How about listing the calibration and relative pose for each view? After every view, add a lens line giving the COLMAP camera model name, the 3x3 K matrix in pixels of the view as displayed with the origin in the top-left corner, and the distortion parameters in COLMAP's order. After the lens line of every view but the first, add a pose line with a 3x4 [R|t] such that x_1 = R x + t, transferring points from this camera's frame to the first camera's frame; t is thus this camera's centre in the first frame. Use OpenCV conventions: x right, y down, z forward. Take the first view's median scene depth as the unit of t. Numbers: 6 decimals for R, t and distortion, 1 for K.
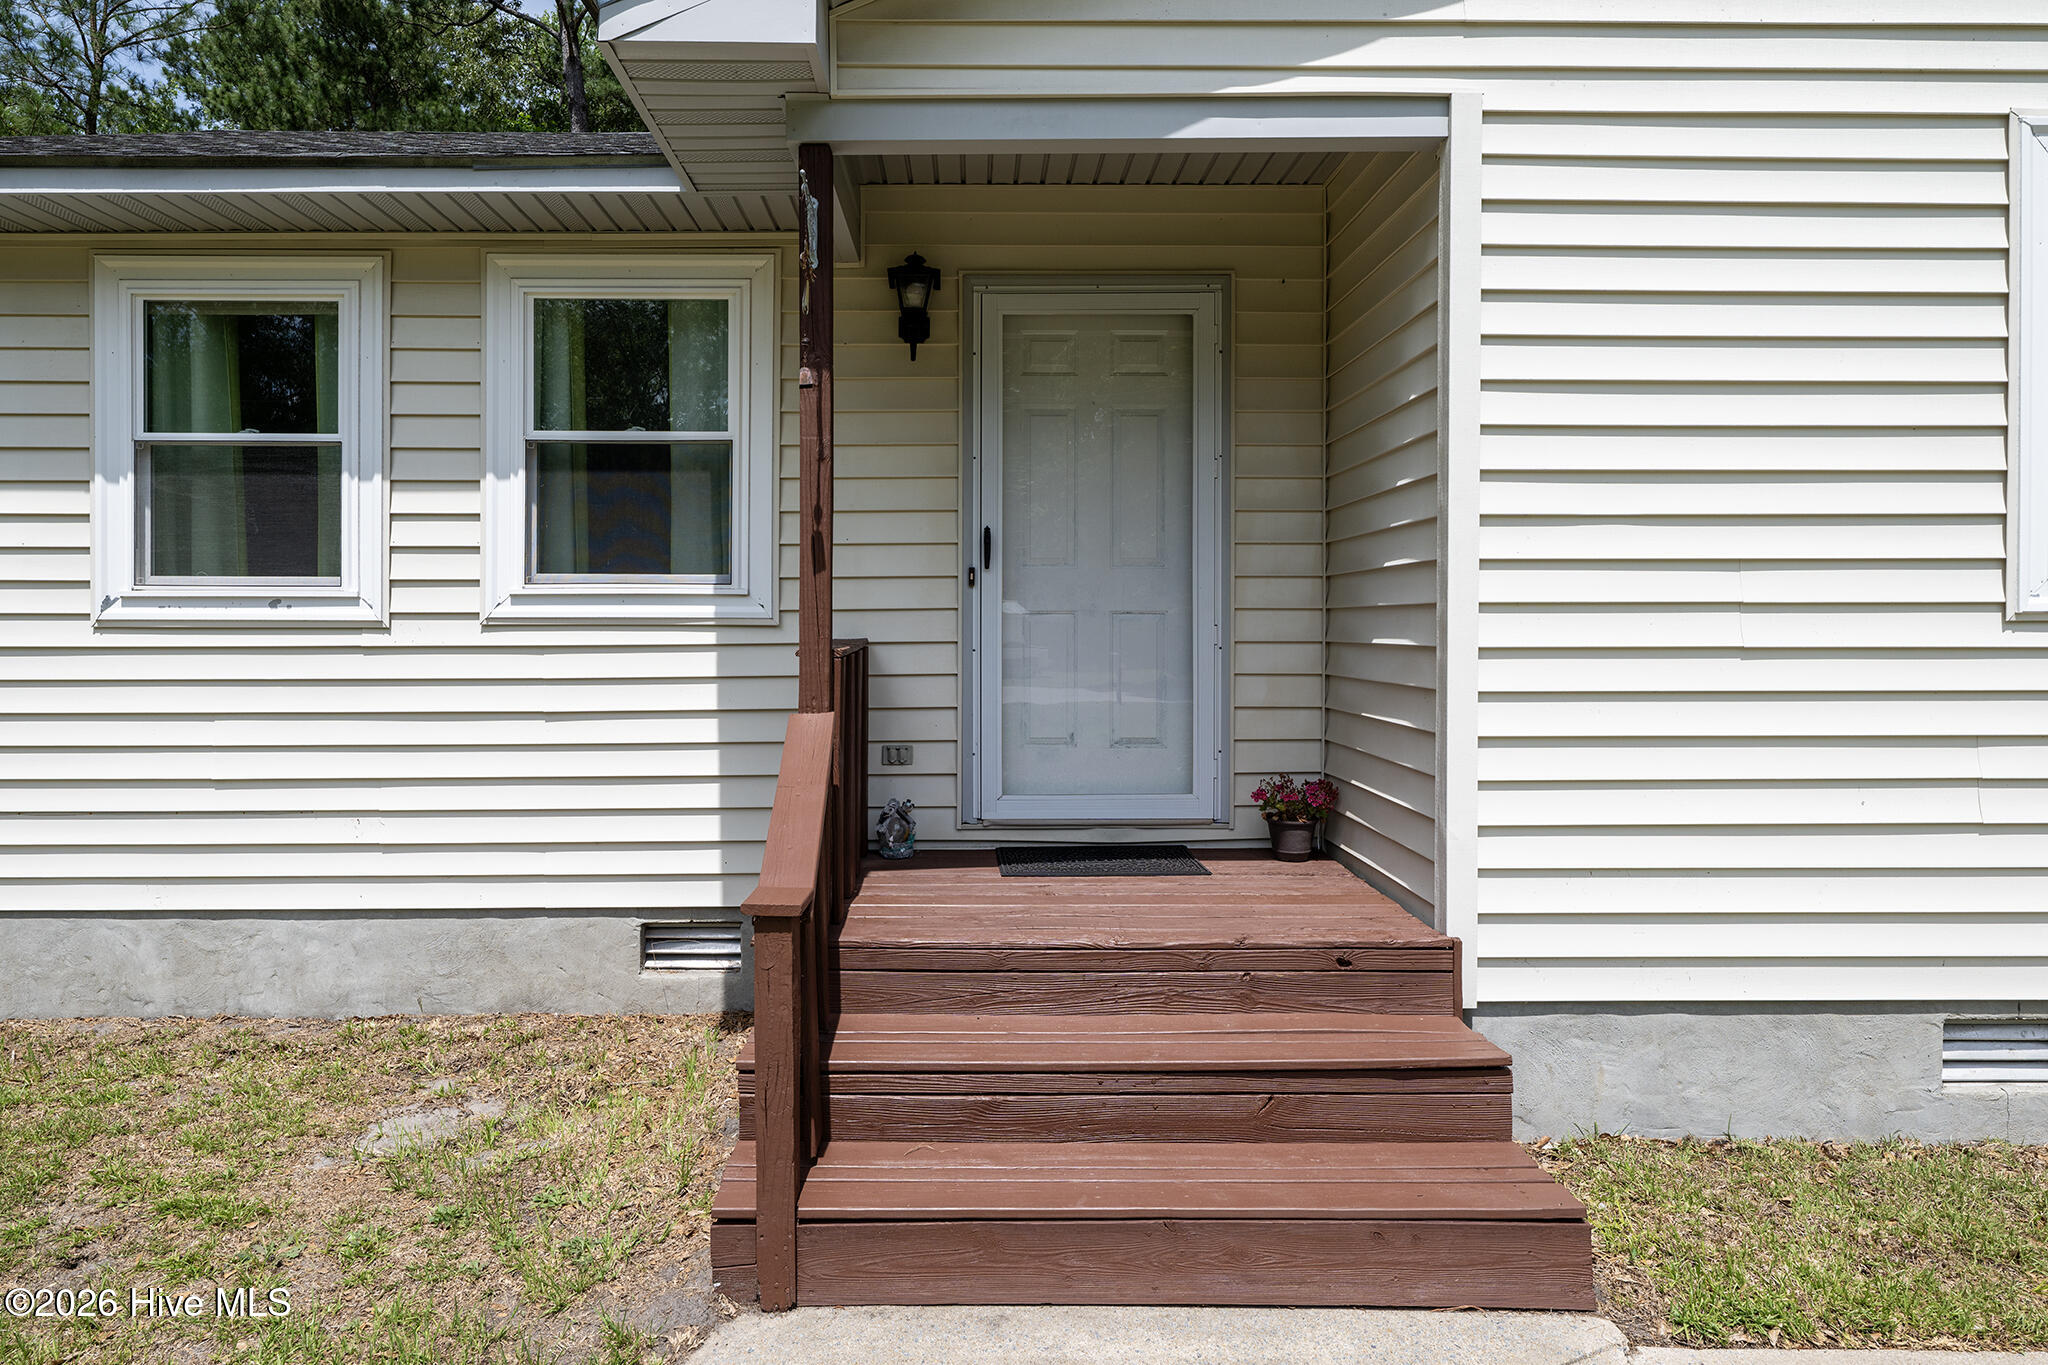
lens RADIAL K [[1193.4, 0, 974.1], [0, 1193.4, 627.1], [0, 0, 1]] dist [-0.001175, -0.000179]
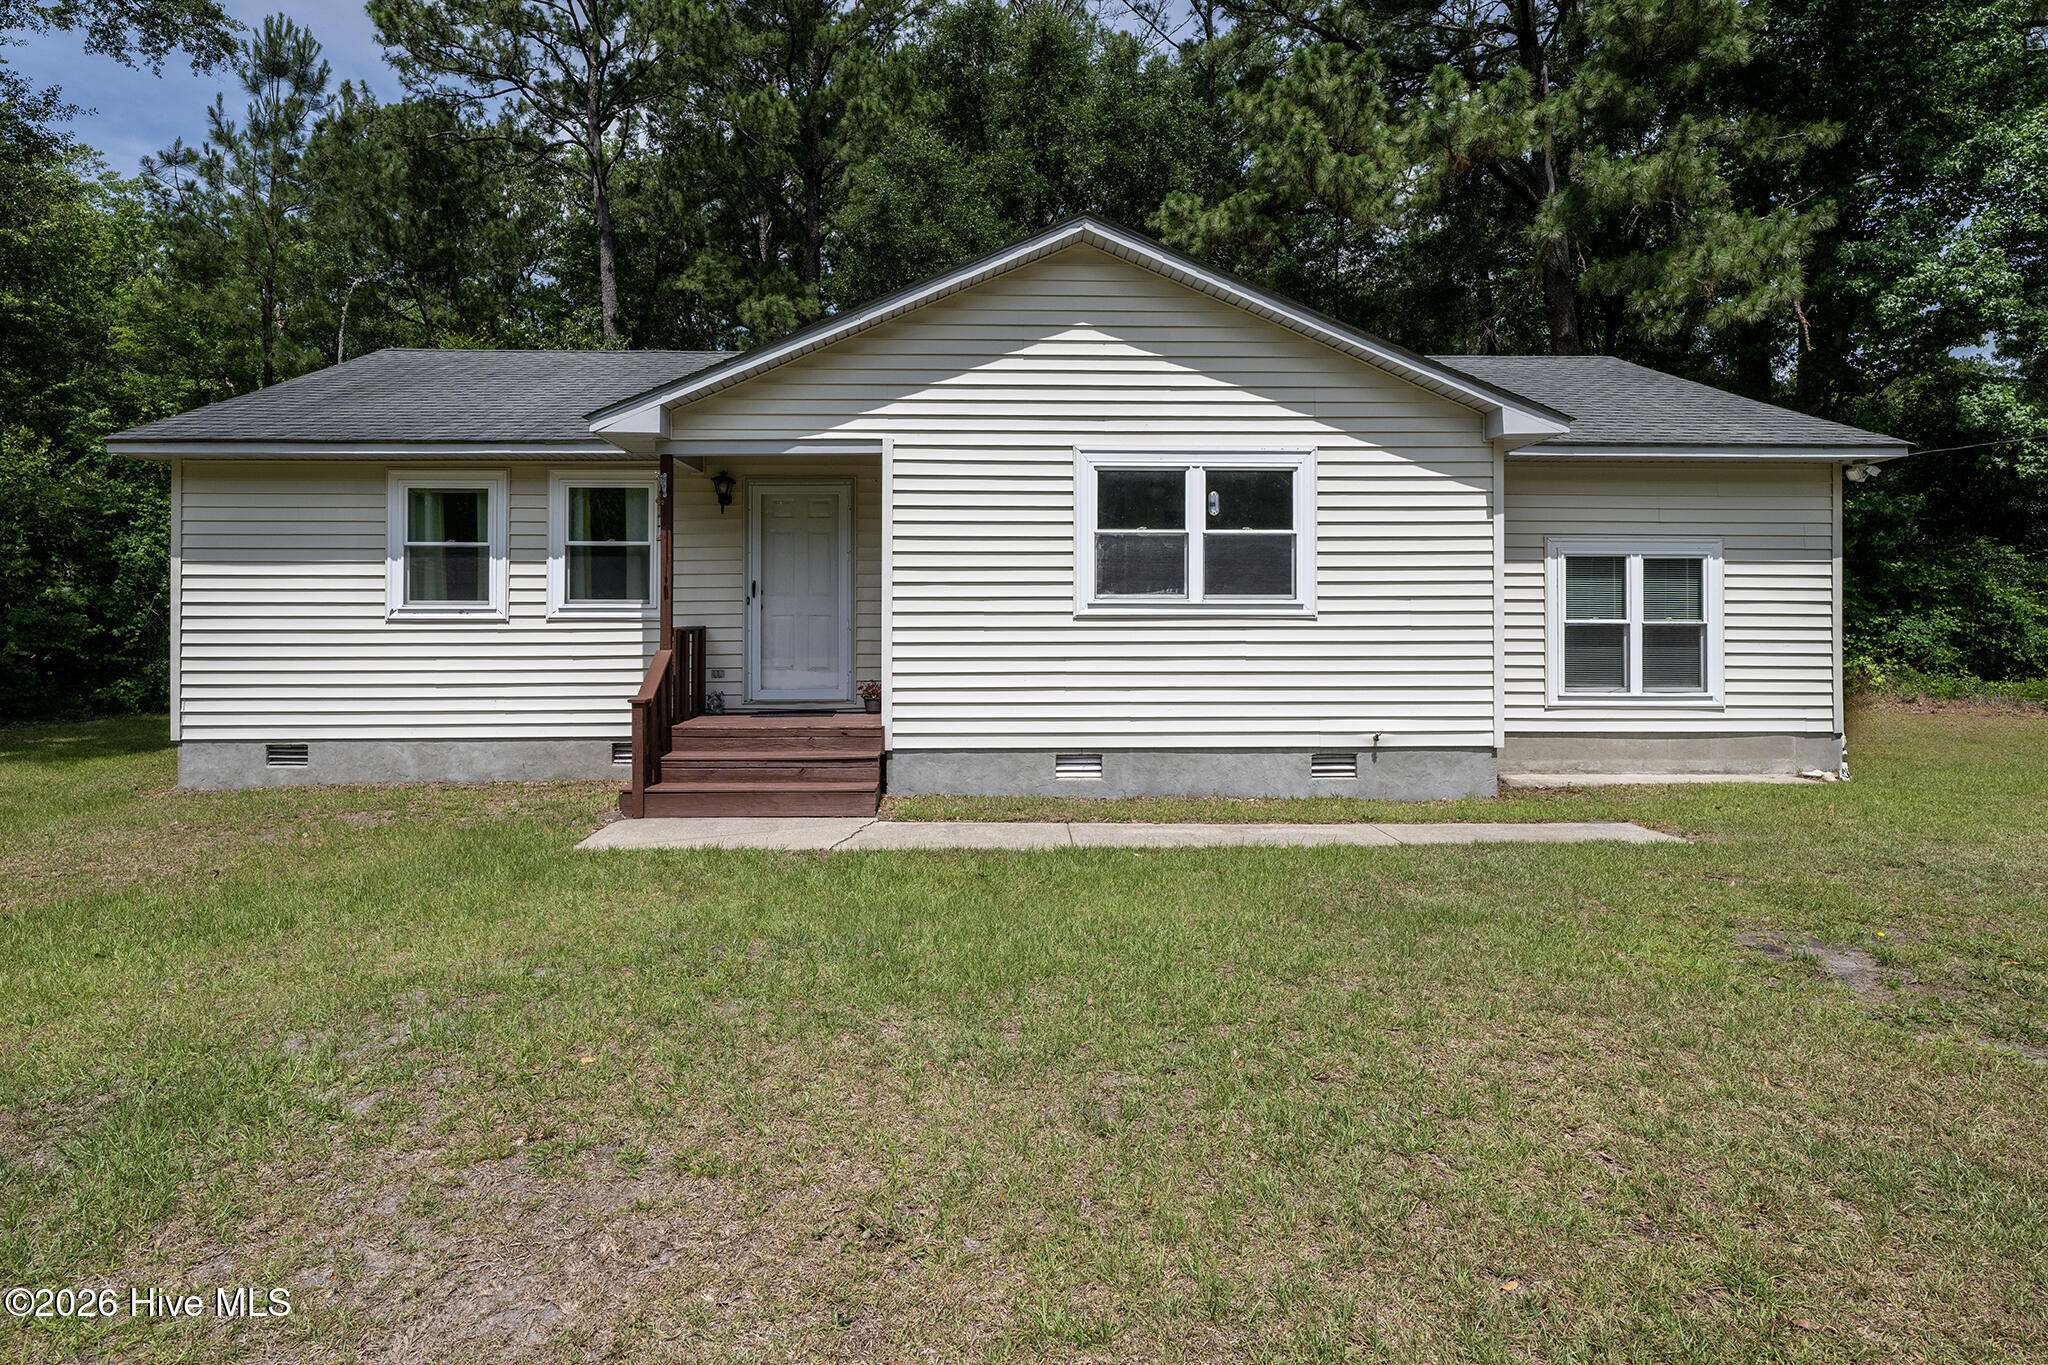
lens RADIAL K [[1056.8, 0, 979.2], [0, 1056.8, 617.1], [0, 0, 1]] dist [-0.001475, -0.001013]
pose [[0.999887, -0.000797, 0.015016, 0.440248], [0.000974, 0.999930, -0.011819, 0.017311], [-0.015005, 0.011832, 0.999817, -1.176904]]
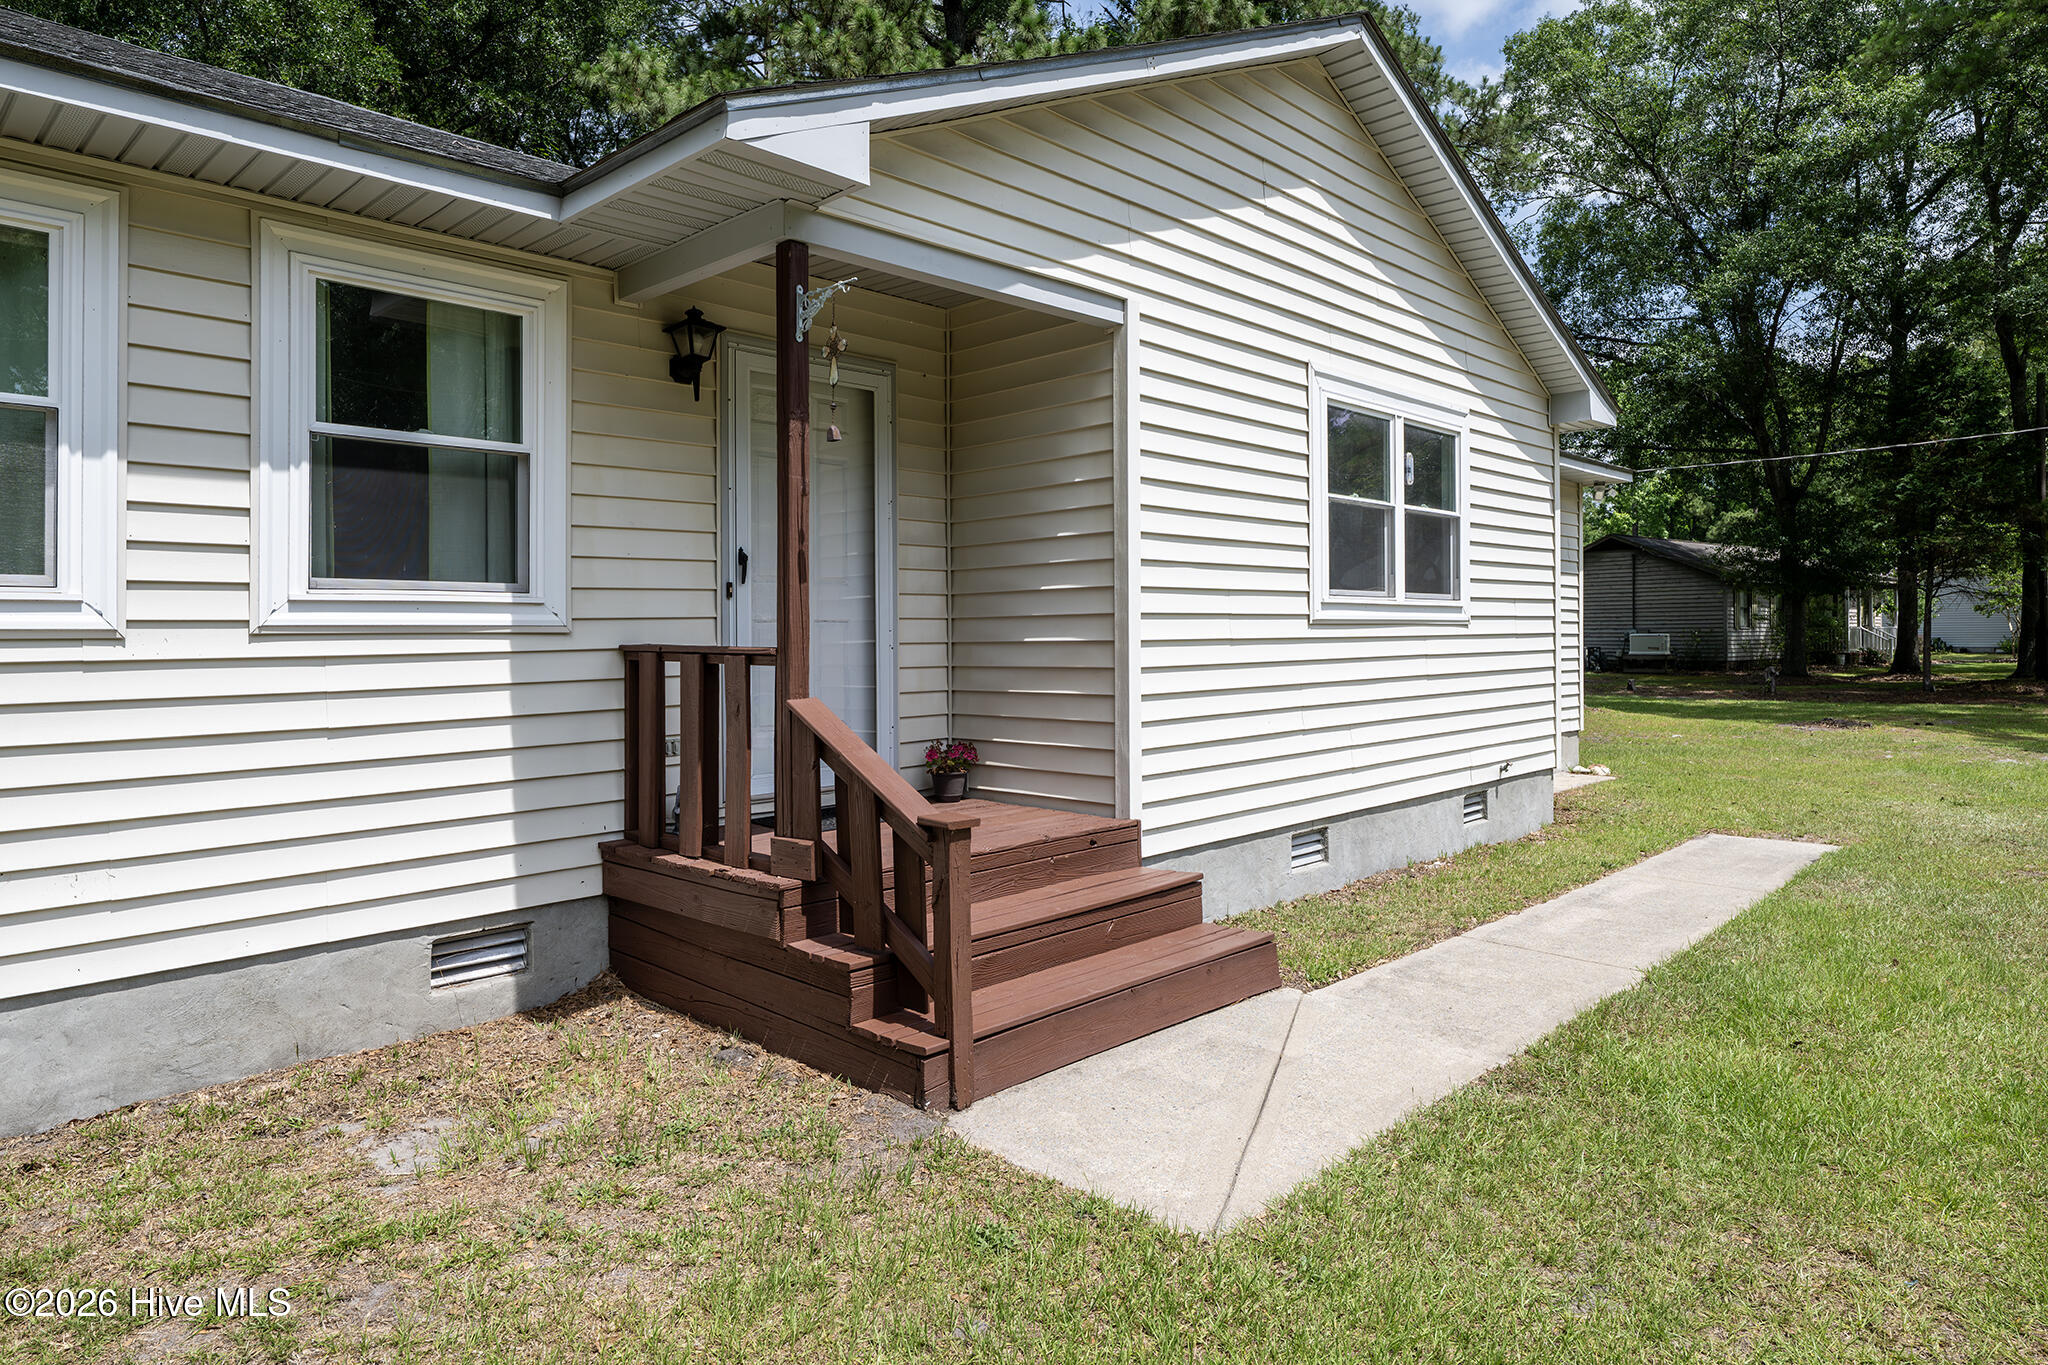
lens RADIAL K [[1238.7, 0, 1000.6], [0, 1238.7, 636.9], [0, 0, 1]] dist [0.002738, -0.001614]
pose [[0.702410, -0.008006, 0.711727, -0.677822], [0.014002, 0.999899, -0.002572, 0.010434], [-0.711635, 0.011772, 0.702451, -0.040421]]
